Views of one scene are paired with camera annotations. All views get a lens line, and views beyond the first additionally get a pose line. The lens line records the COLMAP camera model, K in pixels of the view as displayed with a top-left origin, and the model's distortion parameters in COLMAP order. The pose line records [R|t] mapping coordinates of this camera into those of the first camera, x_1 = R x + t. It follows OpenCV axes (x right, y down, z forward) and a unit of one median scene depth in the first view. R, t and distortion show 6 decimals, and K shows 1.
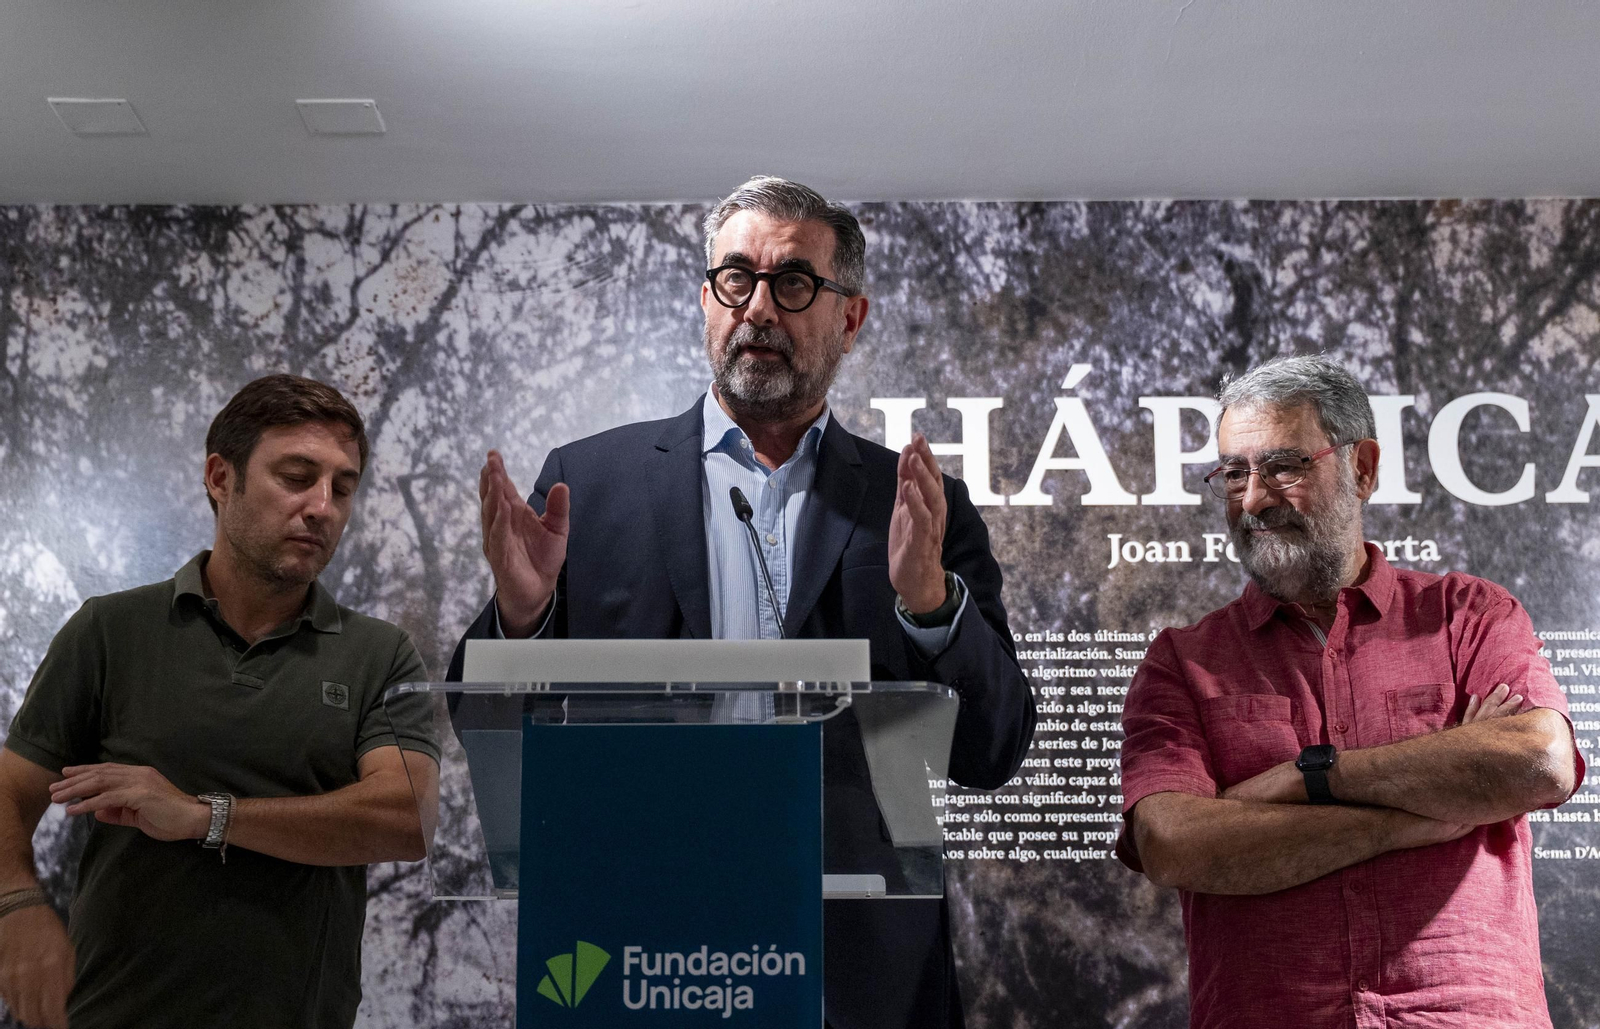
lens RADIAL K [[2597.1, 0, 802.7], [0, 2597.1, 490.3], [0, 0, 1]] dist [0.050559, 0.000000]
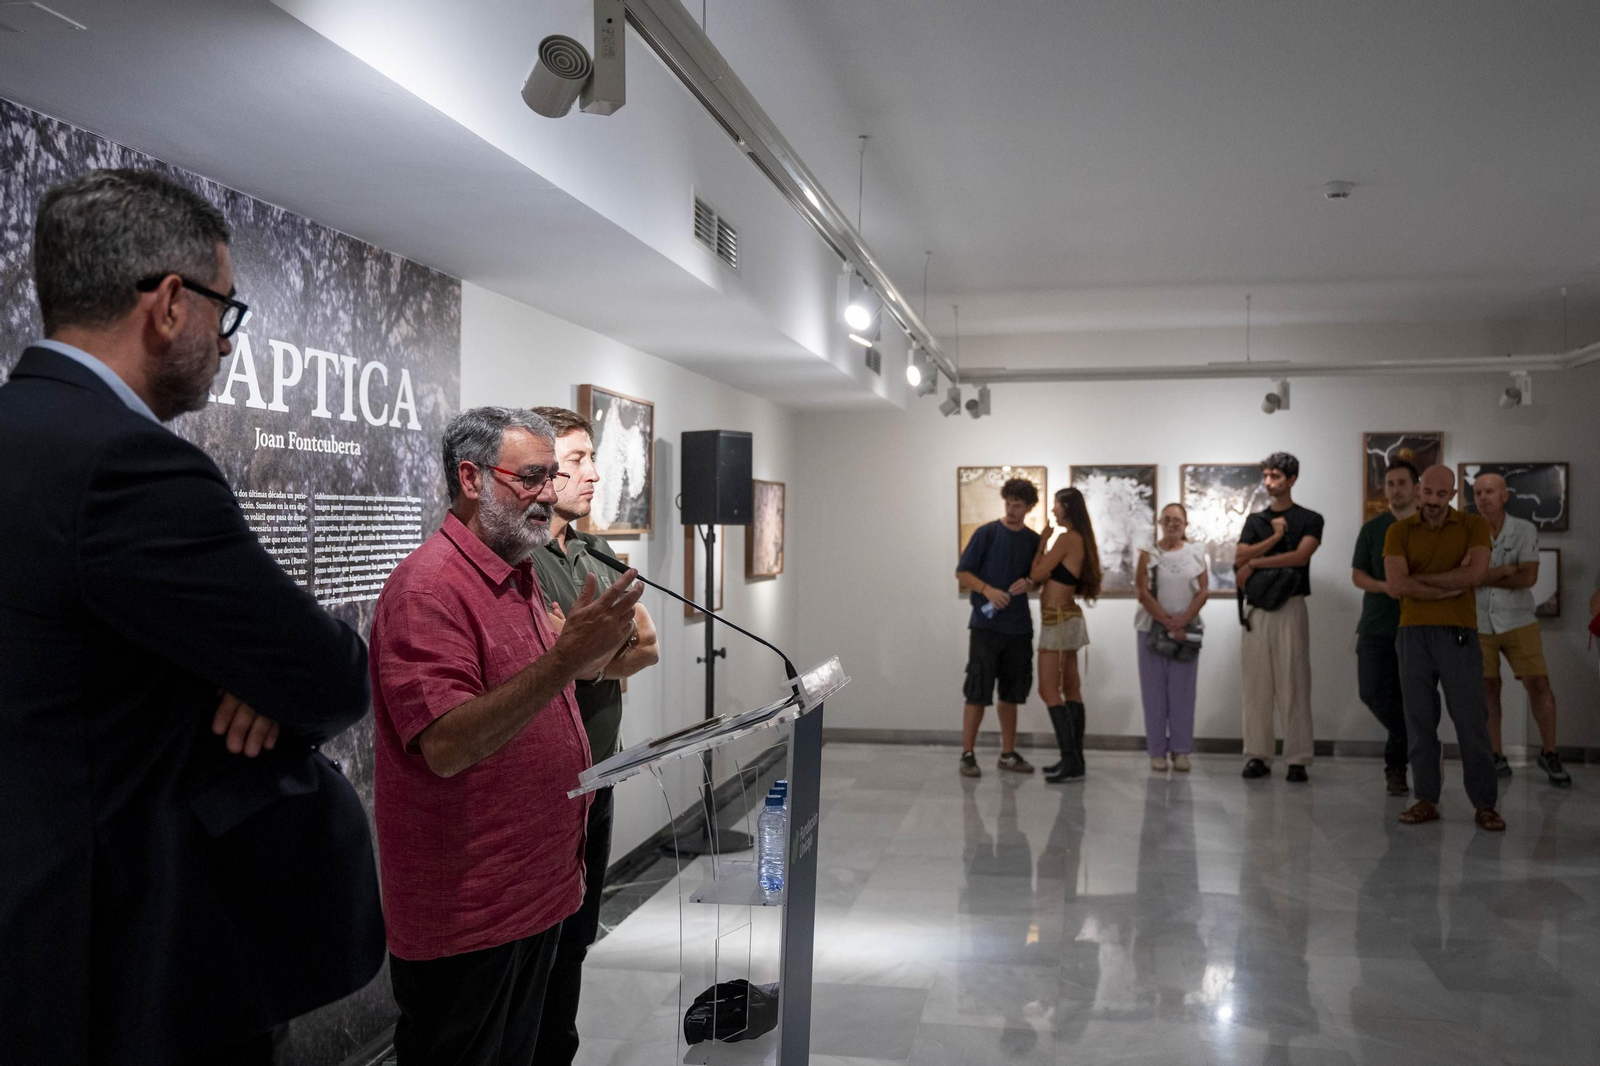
lens RADIAL K [[1410.8, 0, 815.2], [0, 1410.8, 529.0], [0, 0, 1]] dist [-0.044032, 0.090480]
pose [[0.171922, -0.003679, 0.985104, -0.646315], [-0.259910, 0.964391, 0.048961, -0.052157], [-0.950205, -0.264455, 0.164844, 0.519641]]
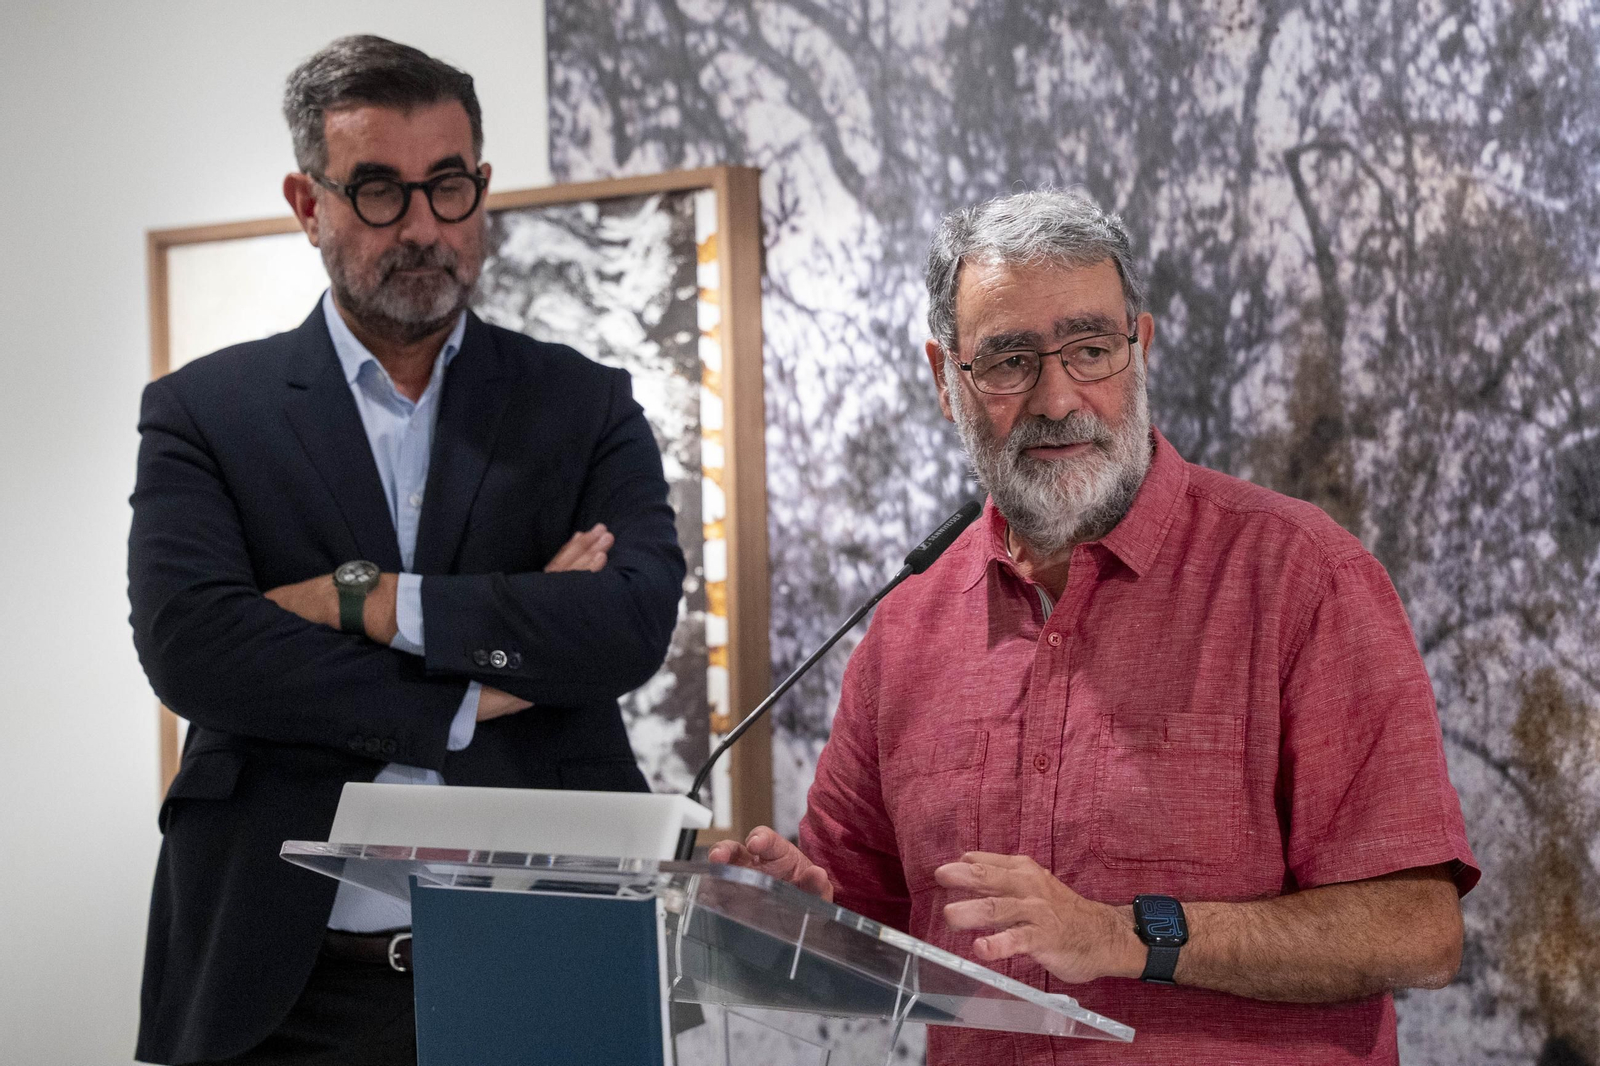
lens RADIAL K [[4367.5, 0, 787.8], [0, 4367.5, 528.9], [0, 0, 1]] dist [0.396759, 0.000000]
pose [[0.686113, -0.016011, -0.727319, 0.584297], [0.211836, 0.960832, 0.178683, -0.142098], [0.695970, -0.276669, 0.662631, 0.125718]]
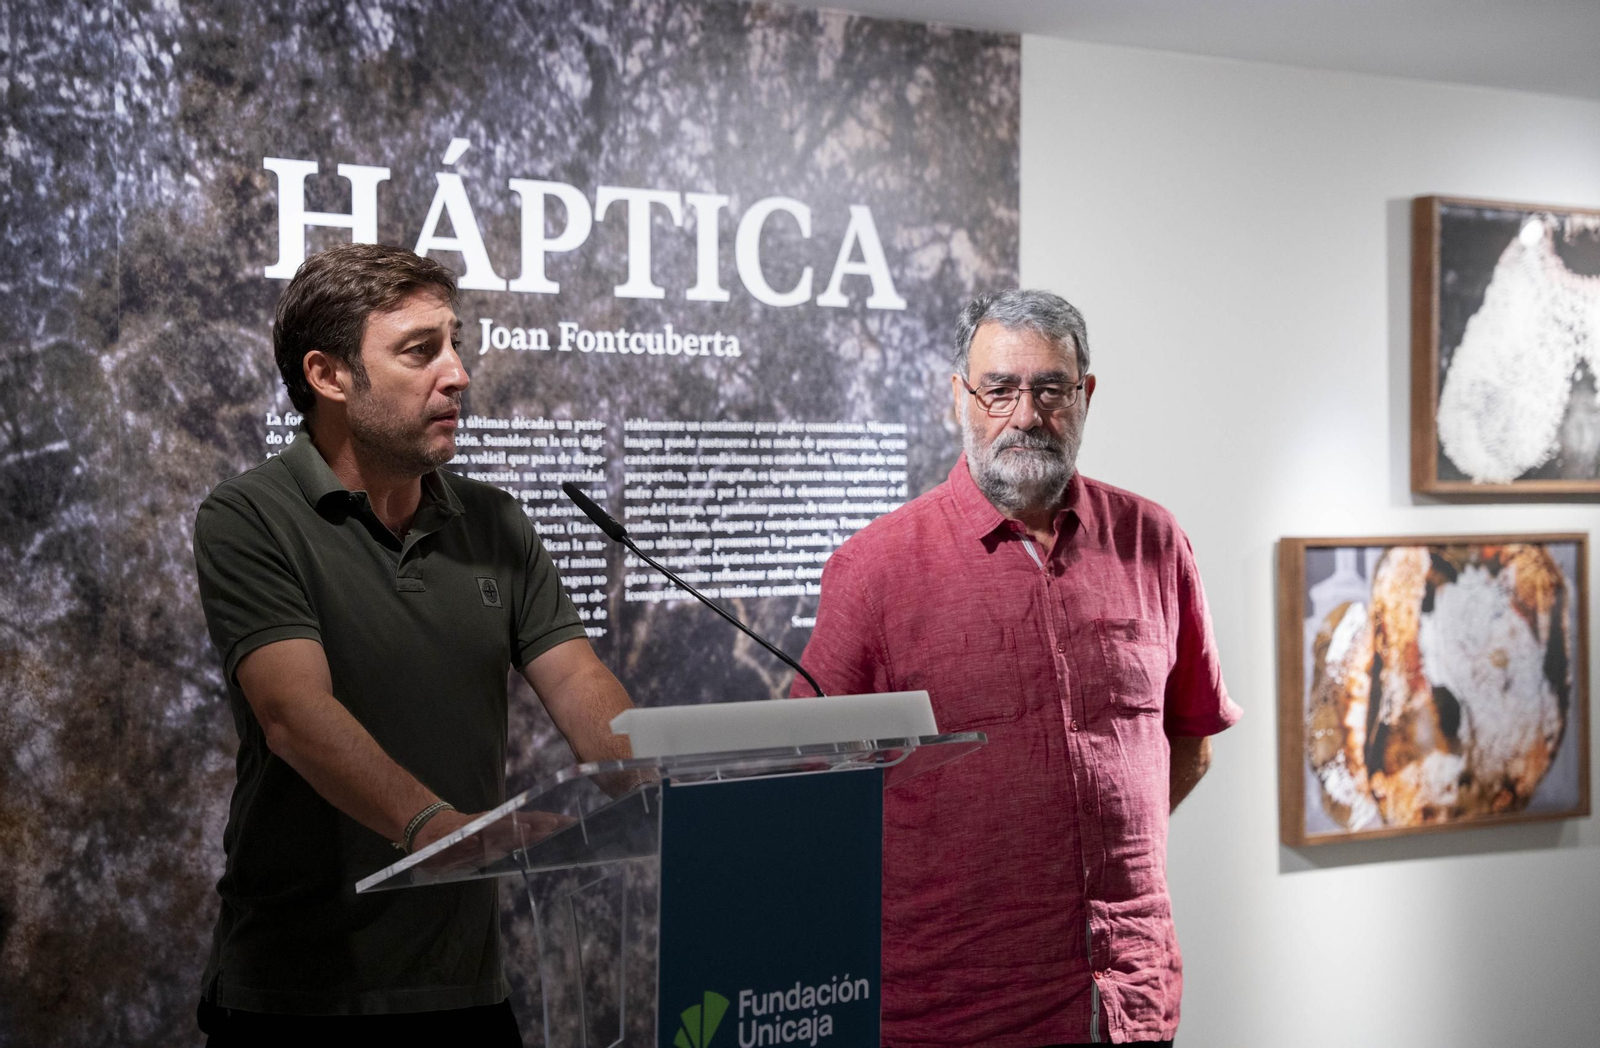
lens RADIAL K [[2727.1, 0, 748.2], [0, 2727.1, 471.3], [0, 0, 1]] dist [0.308194, 0.000000]
pose [[0.784970, 0.001288, 0.619533, -0.451264], [-0.156780, 0.967861, 0.196634, -0.148640], [-0.599368, -0.251482, 0.759944, 0.117405]]
